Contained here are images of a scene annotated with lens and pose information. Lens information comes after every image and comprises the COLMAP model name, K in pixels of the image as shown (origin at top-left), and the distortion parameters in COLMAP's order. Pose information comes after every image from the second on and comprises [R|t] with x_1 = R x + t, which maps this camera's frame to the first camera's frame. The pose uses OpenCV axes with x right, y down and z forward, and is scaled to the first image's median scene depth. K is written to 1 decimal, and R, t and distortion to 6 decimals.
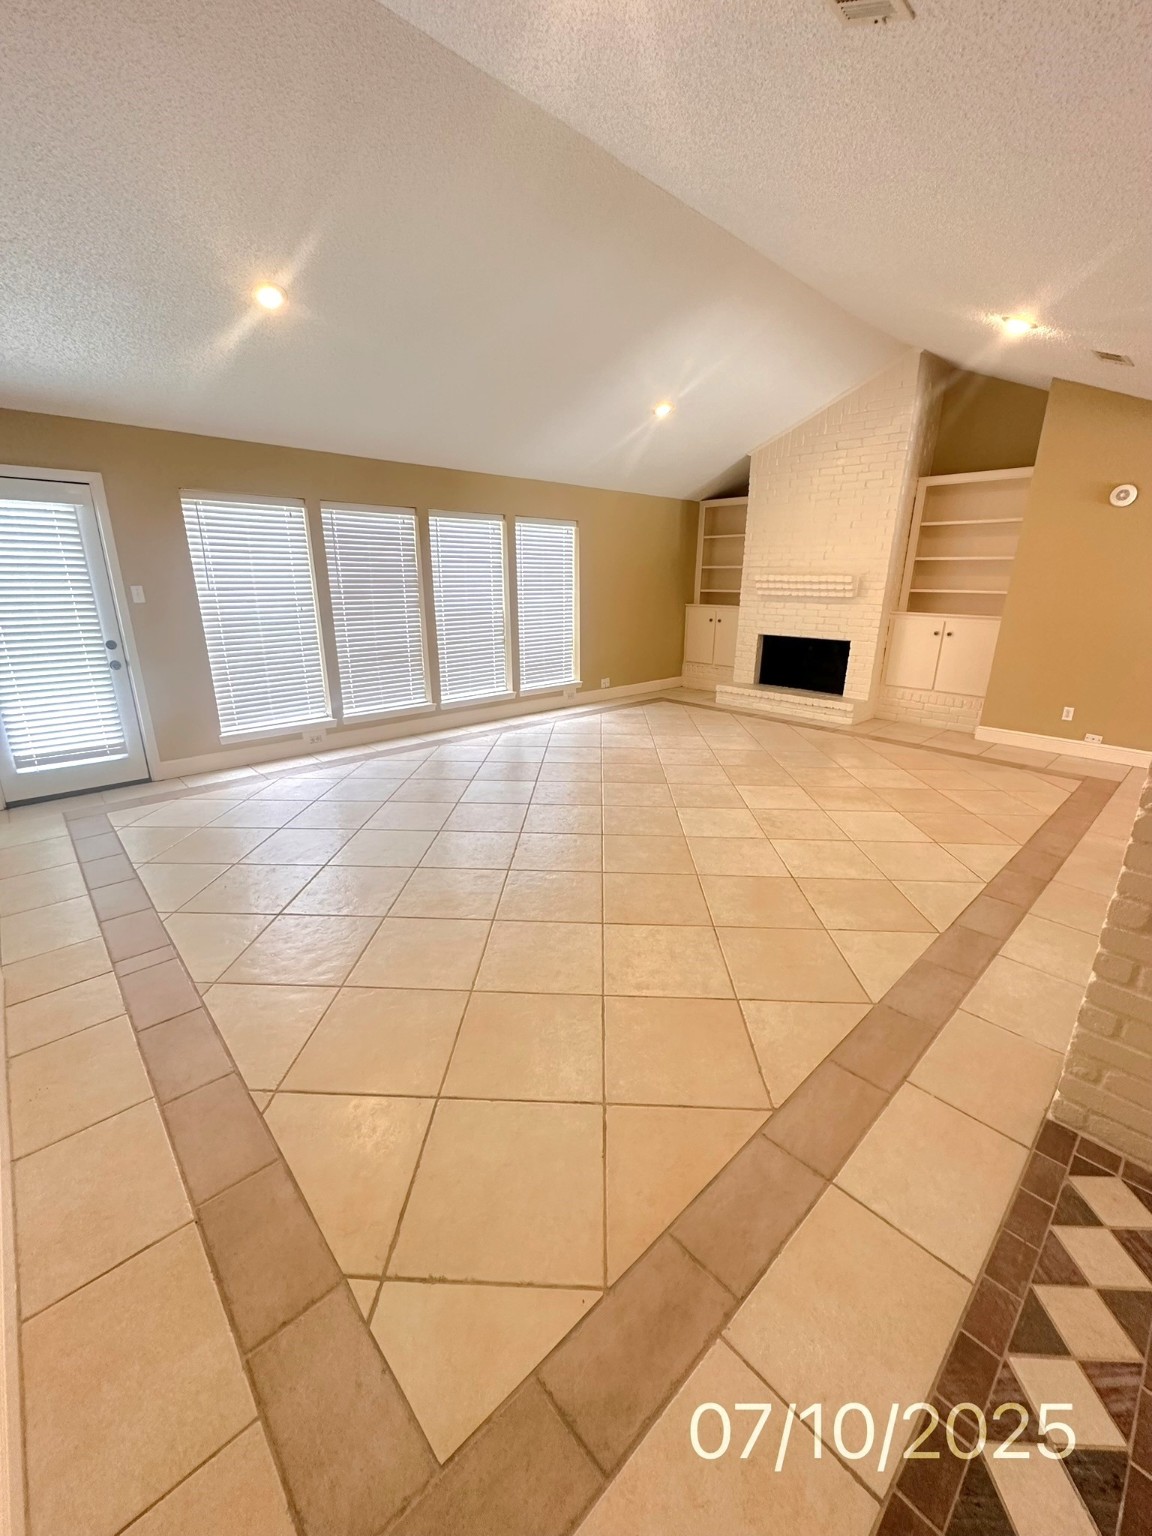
lens RADIAL K [[612.8, 0, 576.0], [0, 612.8, 768.0], [0, 0, 1]] dist [-0.001564, 0.000583]
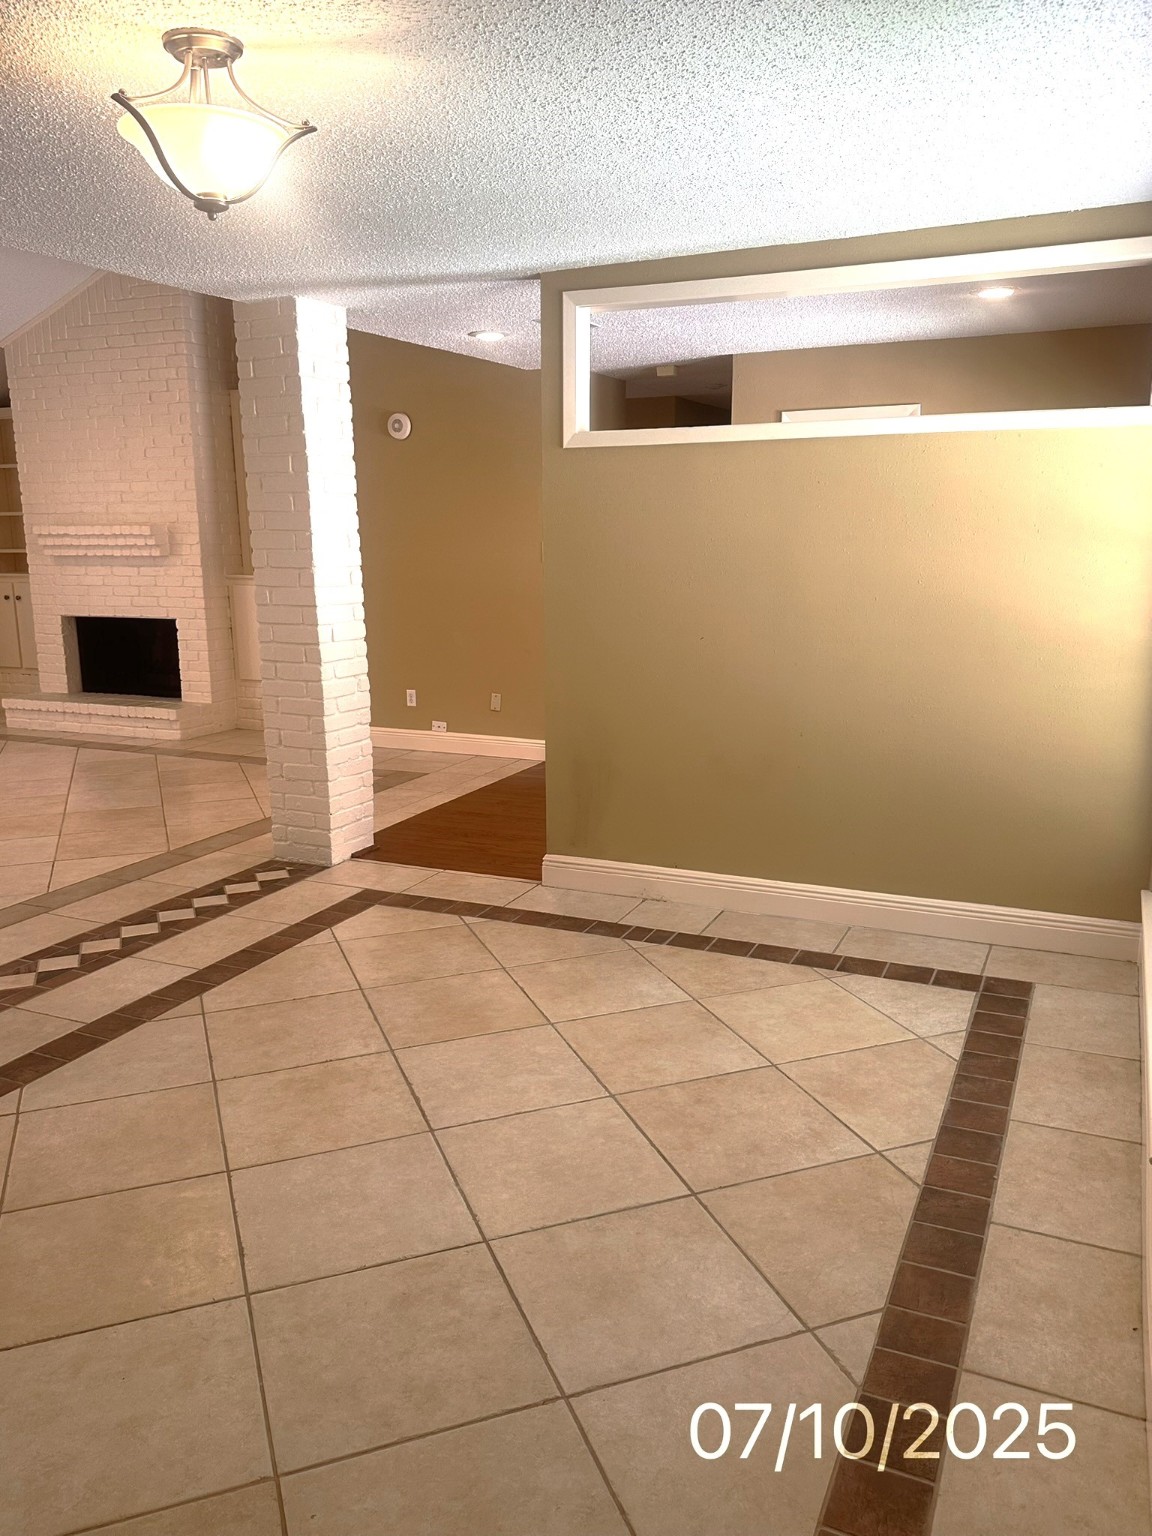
lens RADIAL K [[1170.0, 0, 576.0], [0, 1170.0, 768.0], [0, 0, 1]] dist [0.000985, 0.001907]
pose [[0.920125, -0.090647, 0.380990, 0.704093], [0.127864, 0.989066, -0.073480, 0.218275], [-0.370164, 0.116325, 0.921655, -0.688478]]
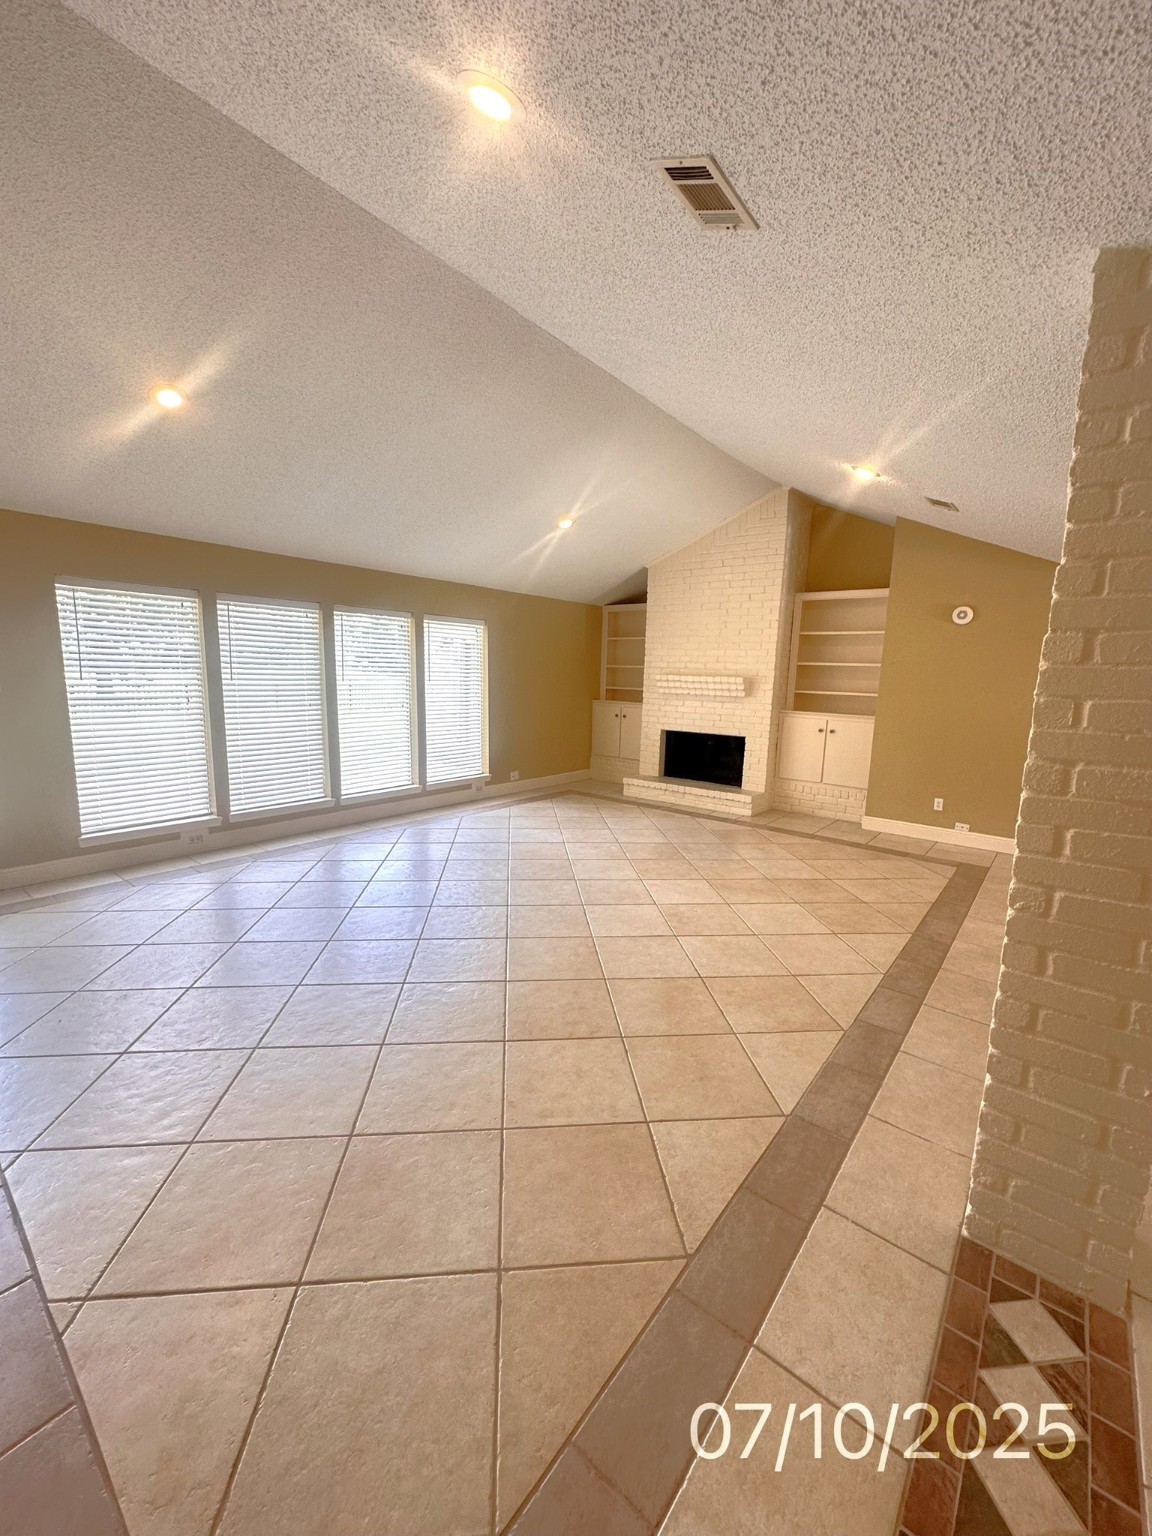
lens RADIAL K [[611.5, 0, 574.3], [0, 611.5, 770.0], [0, 0, 1]] dist [-0.001225, 0.000683]
pose [[0.990542, -0.001186, 0.137205, 0.018252], [0.020574, 0.989941, -0.139974, -0.016817], [-0.135658, 0.141473, 0.980603, 0.019515]]
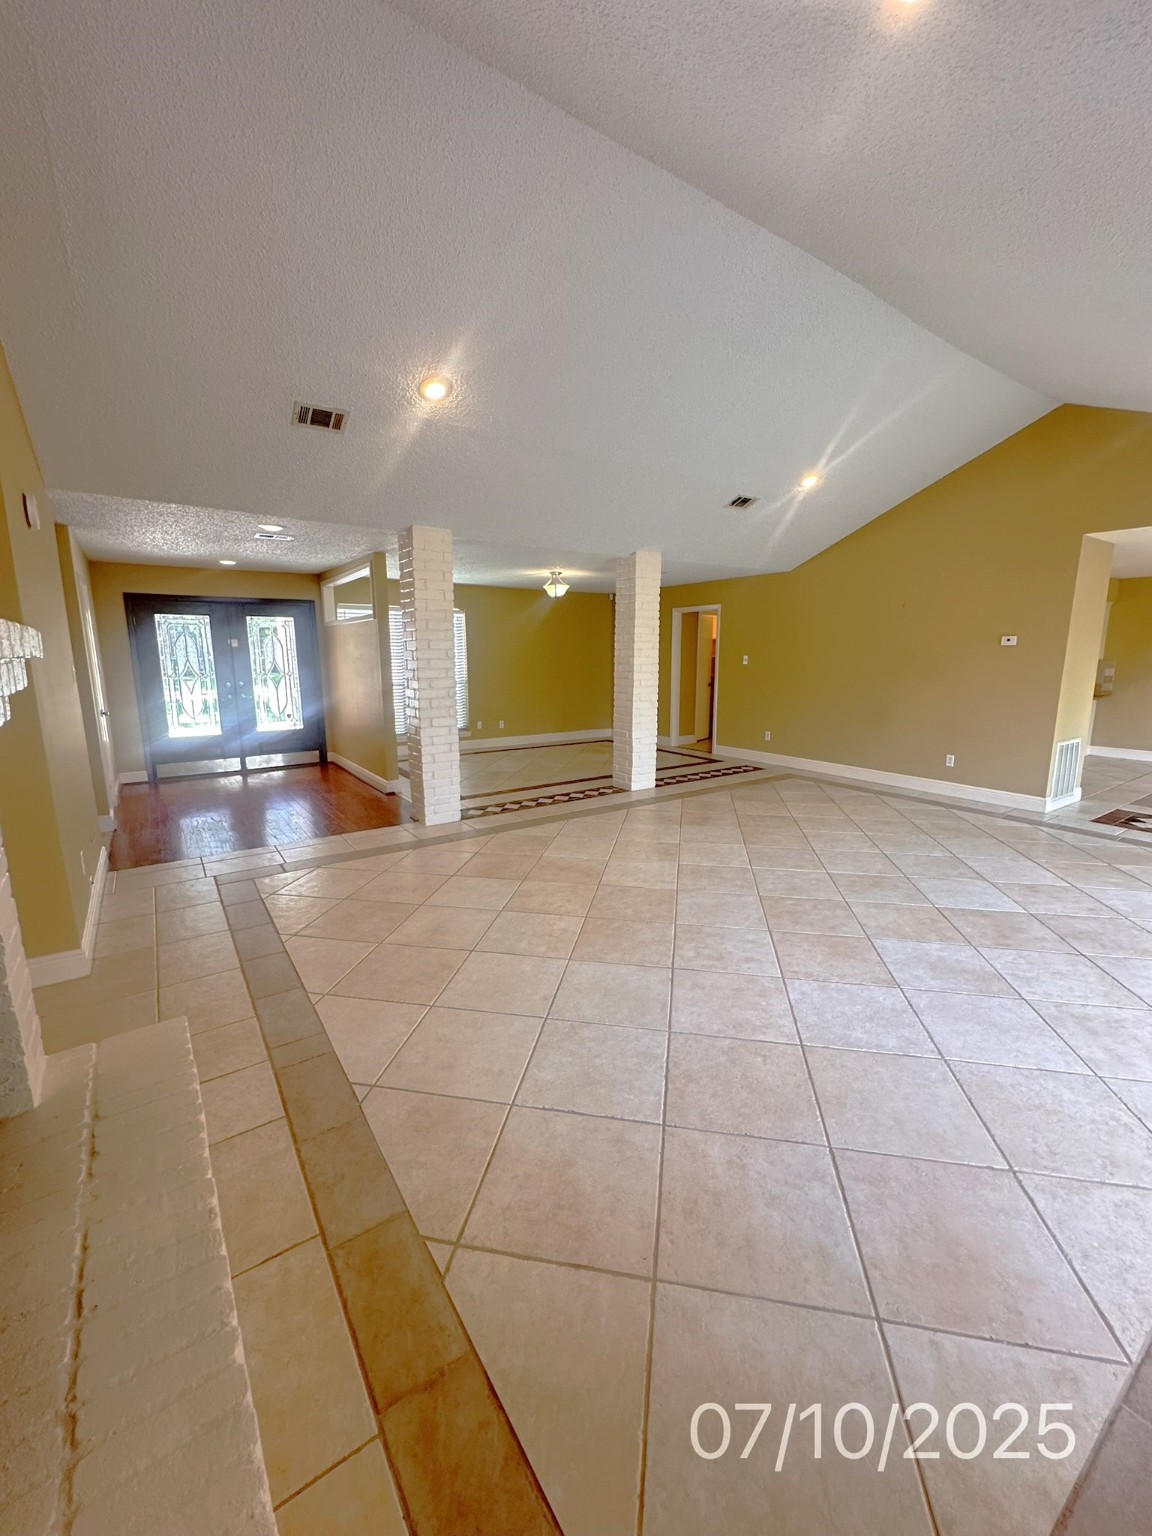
lens RADIAL K [[611.5, 0, 574.3], [0, 611.5, 770.0], [0, 0, 1]] dist [-0.001225, 0.000683]
pose [[-0.990166, -0.030417, 0.136553, 0.396840], [0.038095, 0.880573, 0.472377, -0.712230], [-0.134613, 0.472933, -0.870755, 2.307268]]
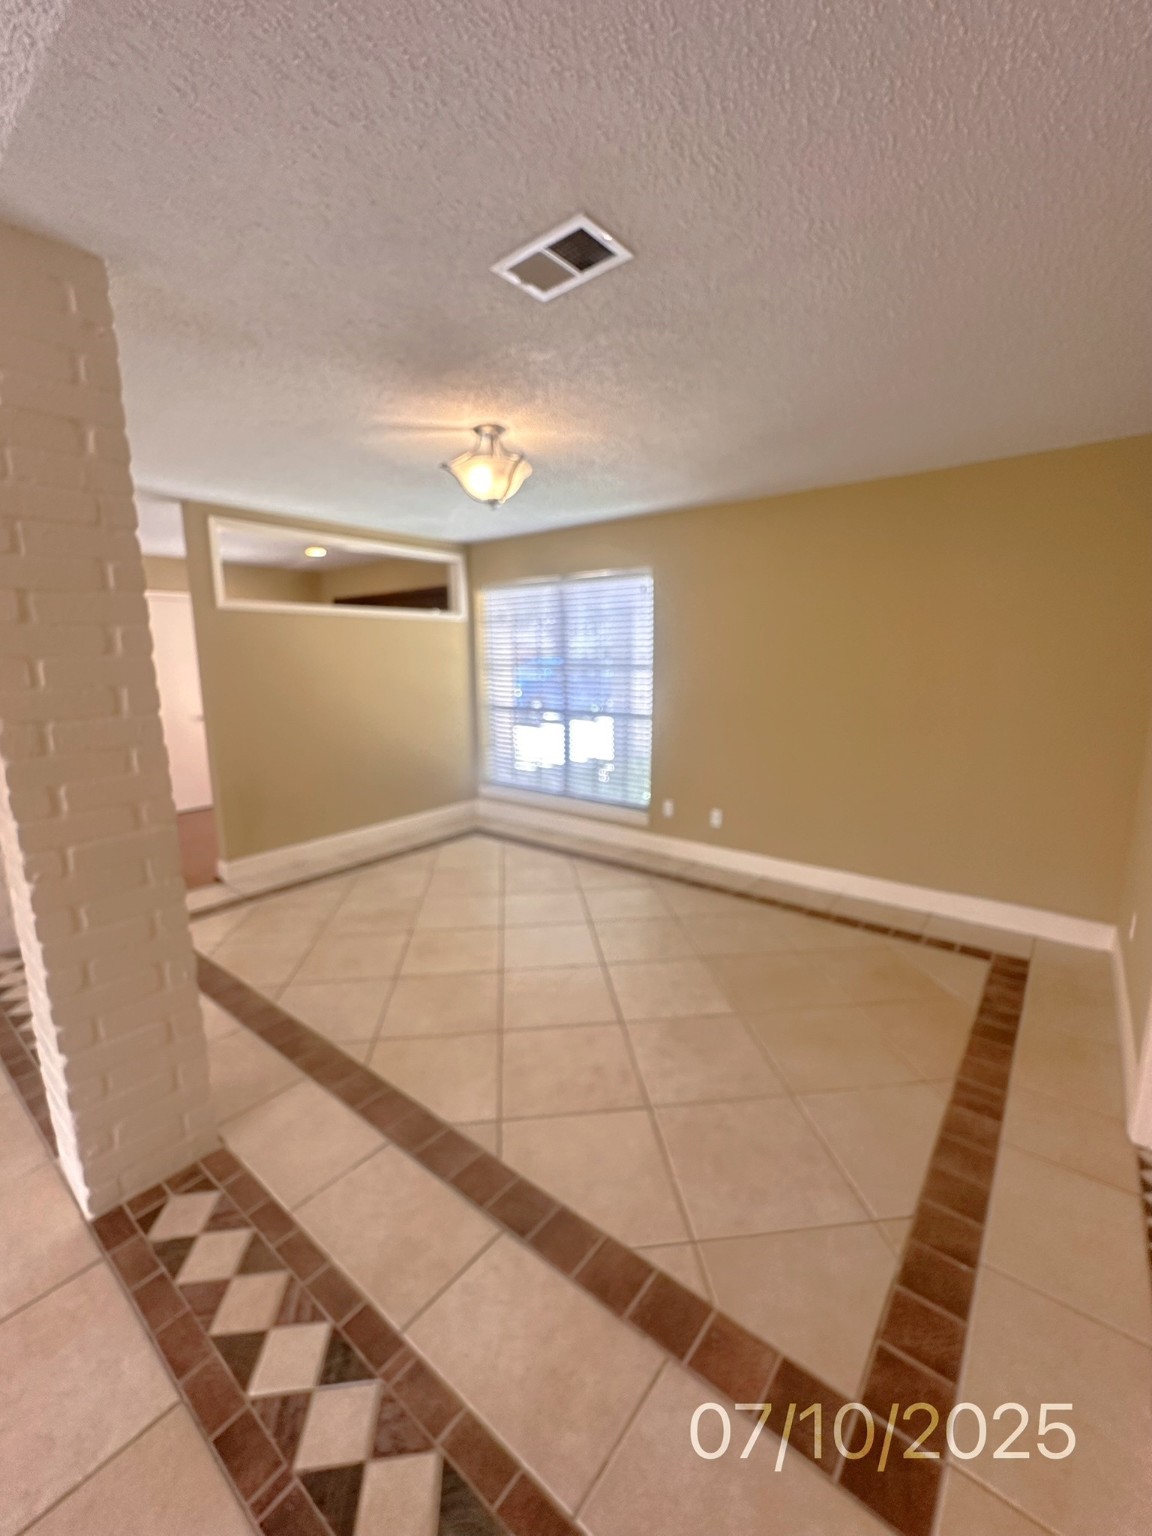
lens RADIAL K [[626.9, 0, 576.0], [0, 626.9, 768.0], [0, 0, 1]] dist [-0.000478, 0.000083]
pose [[-0.152168, -0.178627, 0.972079, -0.074798], [0.302115, 0.928050, 0.217829, -0.026739], [-0.941048, 0.326826, -0.087254, 0.084515]]
